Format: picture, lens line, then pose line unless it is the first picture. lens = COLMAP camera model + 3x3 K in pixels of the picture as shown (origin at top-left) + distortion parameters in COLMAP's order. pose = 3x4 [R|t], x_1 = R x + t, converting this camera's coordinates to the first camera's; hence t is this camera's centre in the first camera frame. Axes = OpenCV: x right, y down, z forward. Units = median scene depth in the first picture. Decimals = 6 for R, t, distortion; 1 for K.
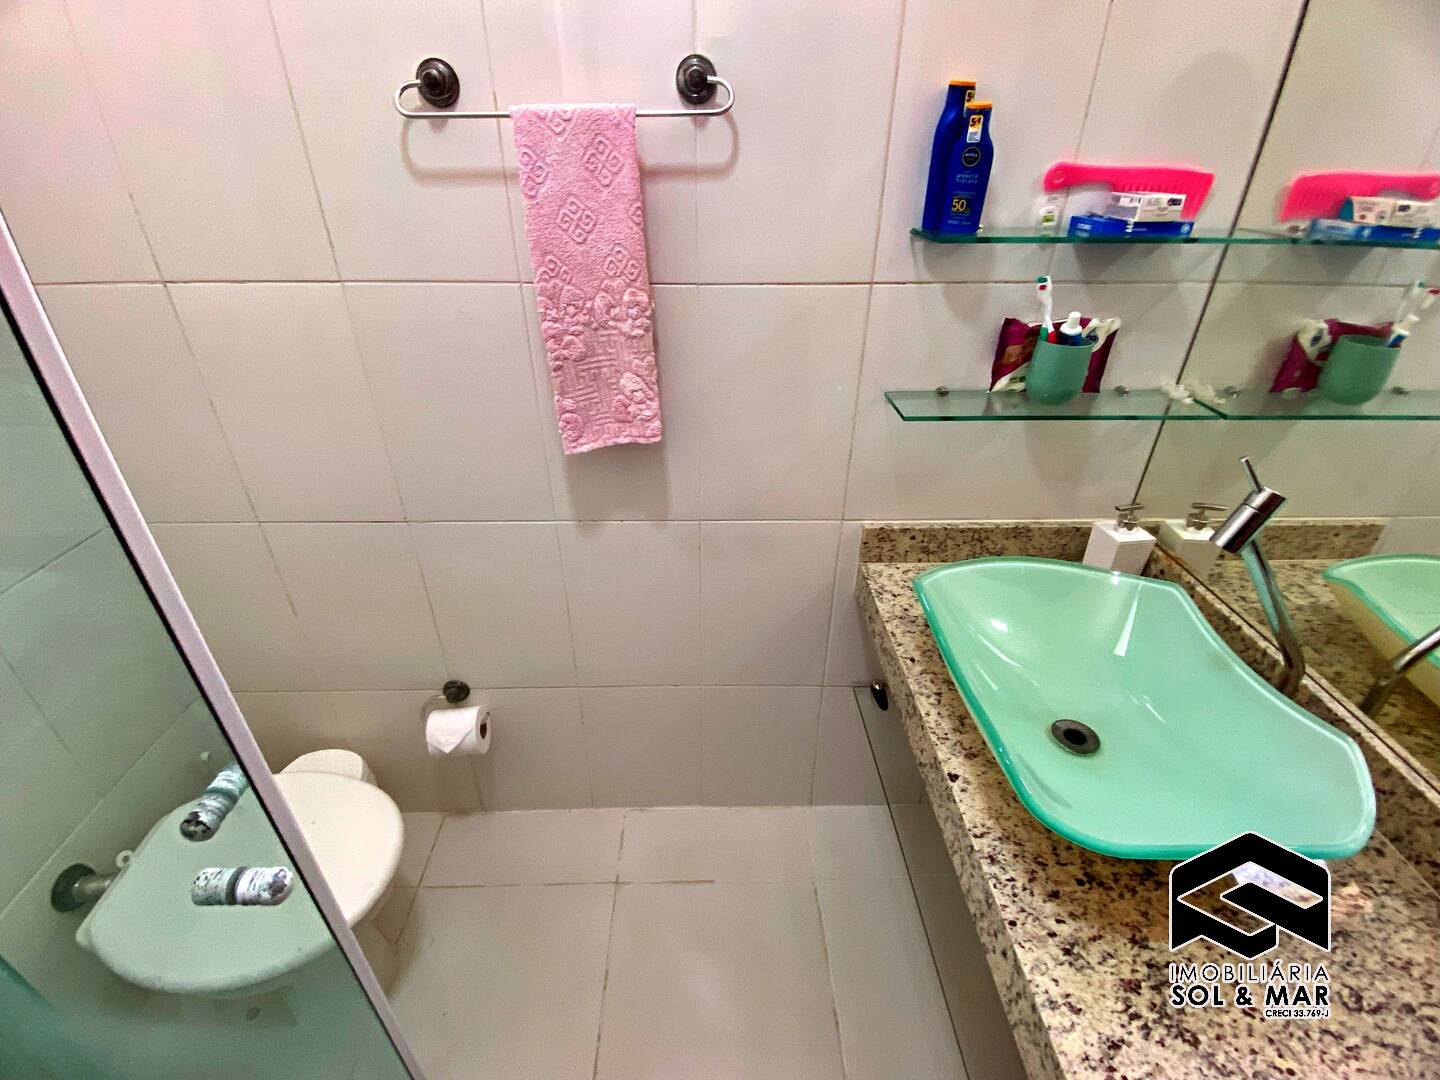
lens RADIAL K [[649.1, 0, 715.0], [0, 649.1, 533.5], [0, 0, 1]] dist [0.023027, -0.021835]
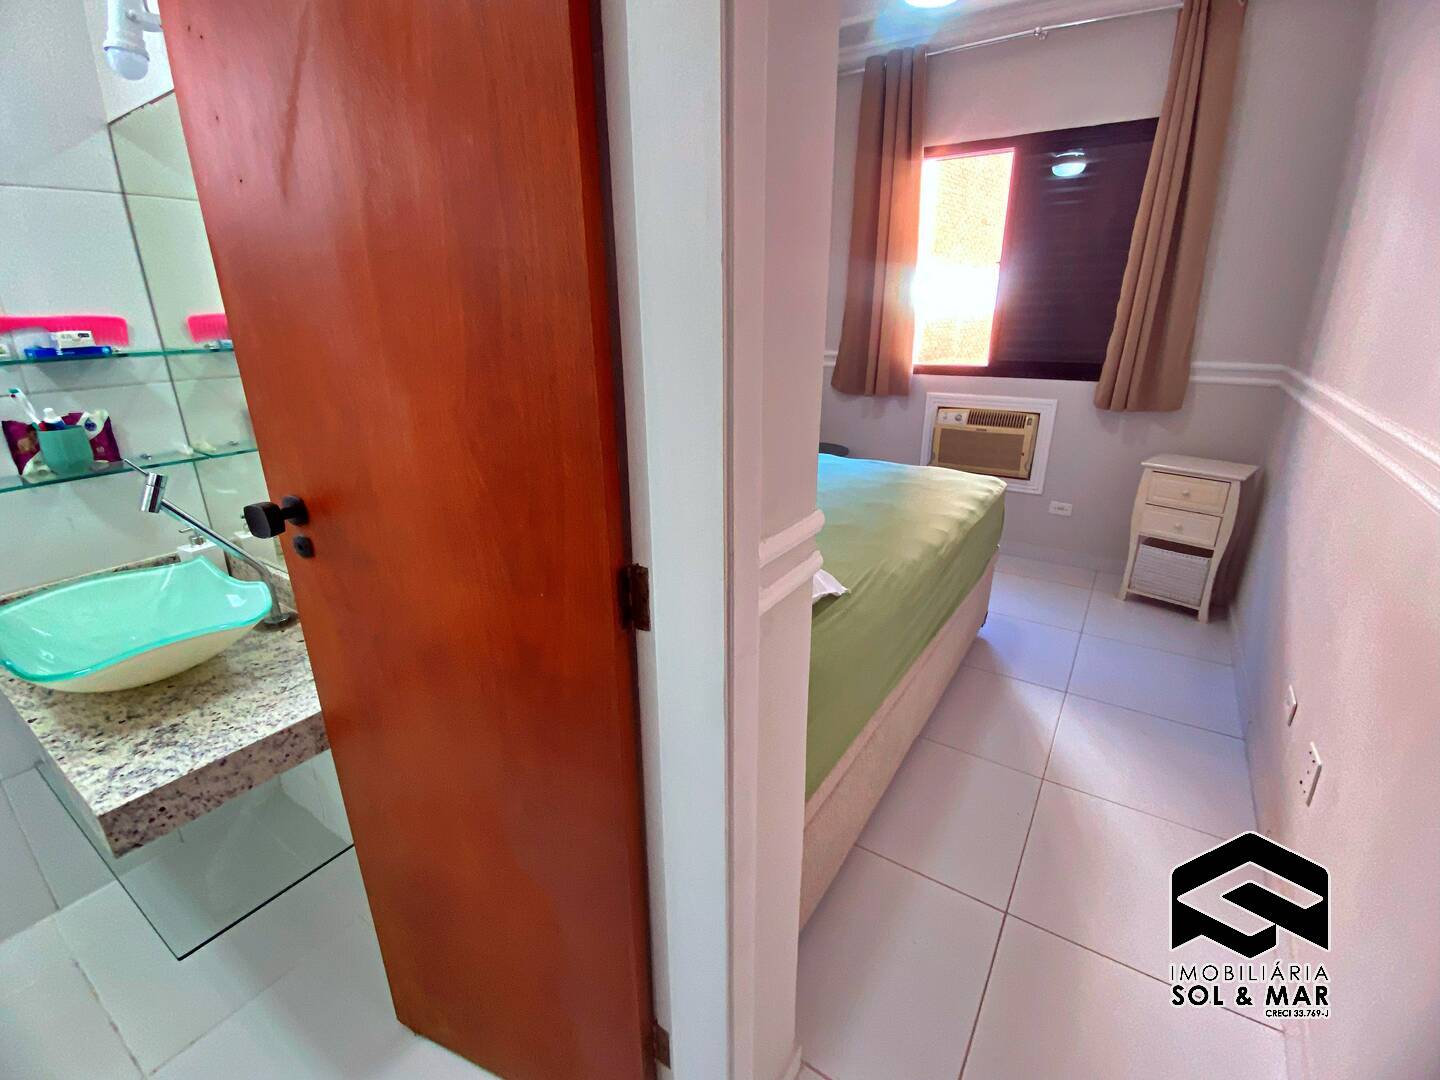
lens RADIAL K [[649.1, 0, 715.0], [0, 649.1, 533.5], [0, 0, 1]] dist [0.023027, -0.021835]
pose [[0.572200, -0.276473, 0.772107, 0.207517], [0.419674, 0.907568, 0.013963, 0.509437], [-0.704600, 0.316044, 0.635339, -0.862018]]
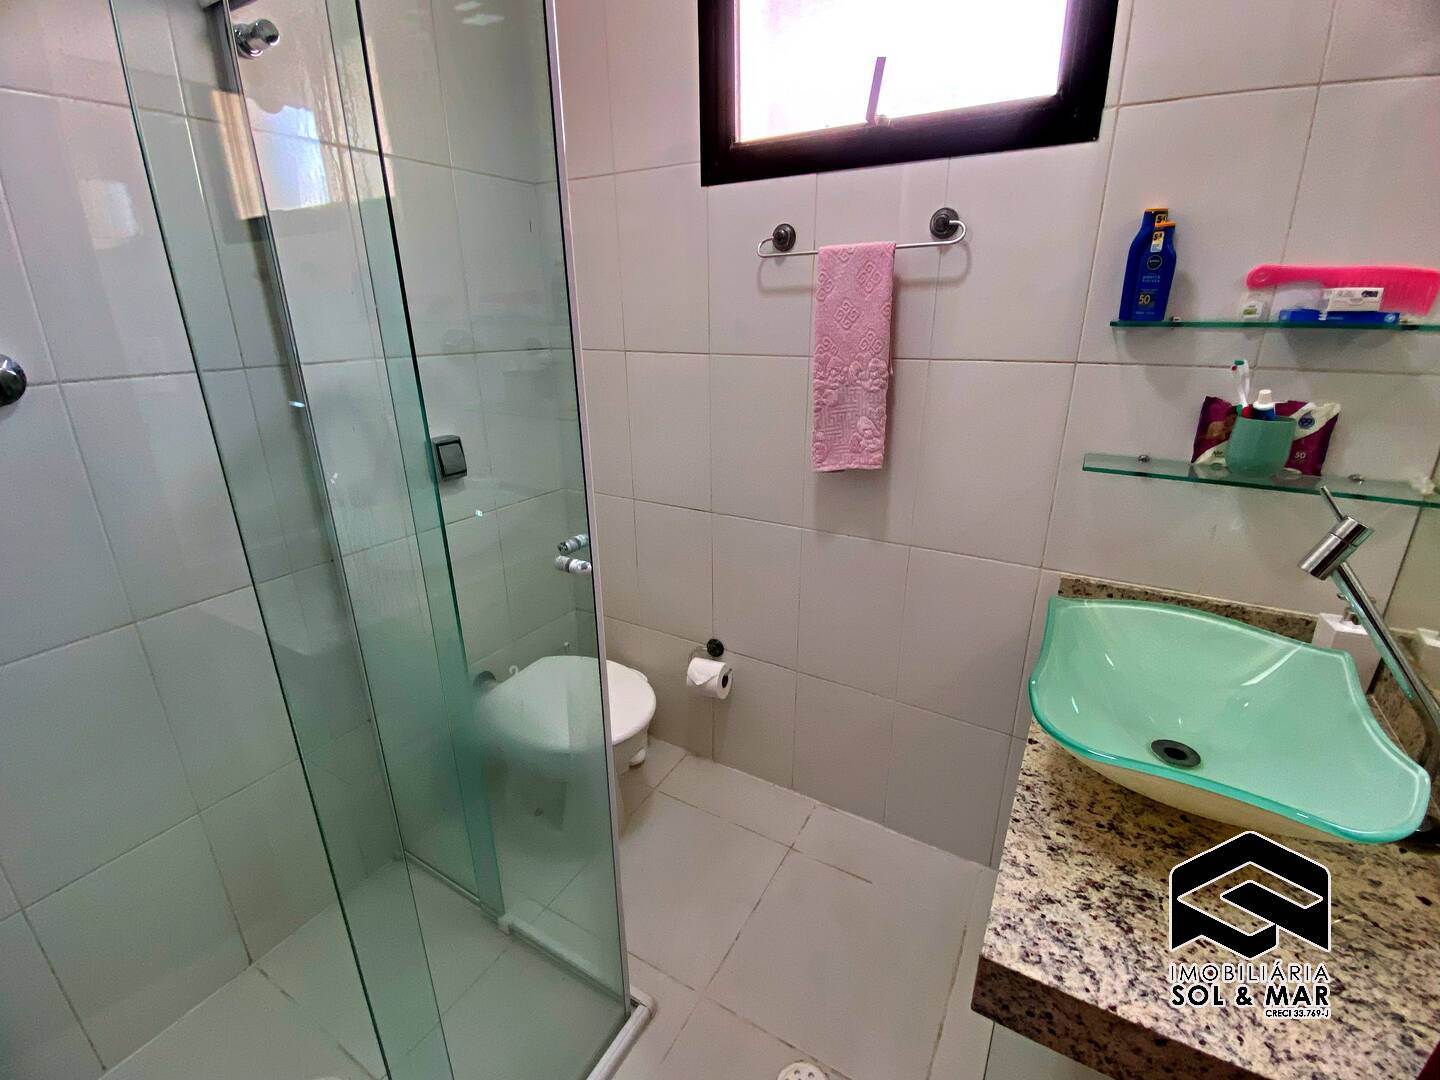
lens RADIAL K [[649.1, 0, 715.0], [0, 649.1, 533.5], [0, 0, 1]] dist [0.023027, -0.021835]
pose [[0.853591, 0.159647, -0.495878, 0.339205], [-0.248298, 0.961486, -0.117865, 0.248075], [0.457963, 0.223735, 0.860356, -0.306327]]
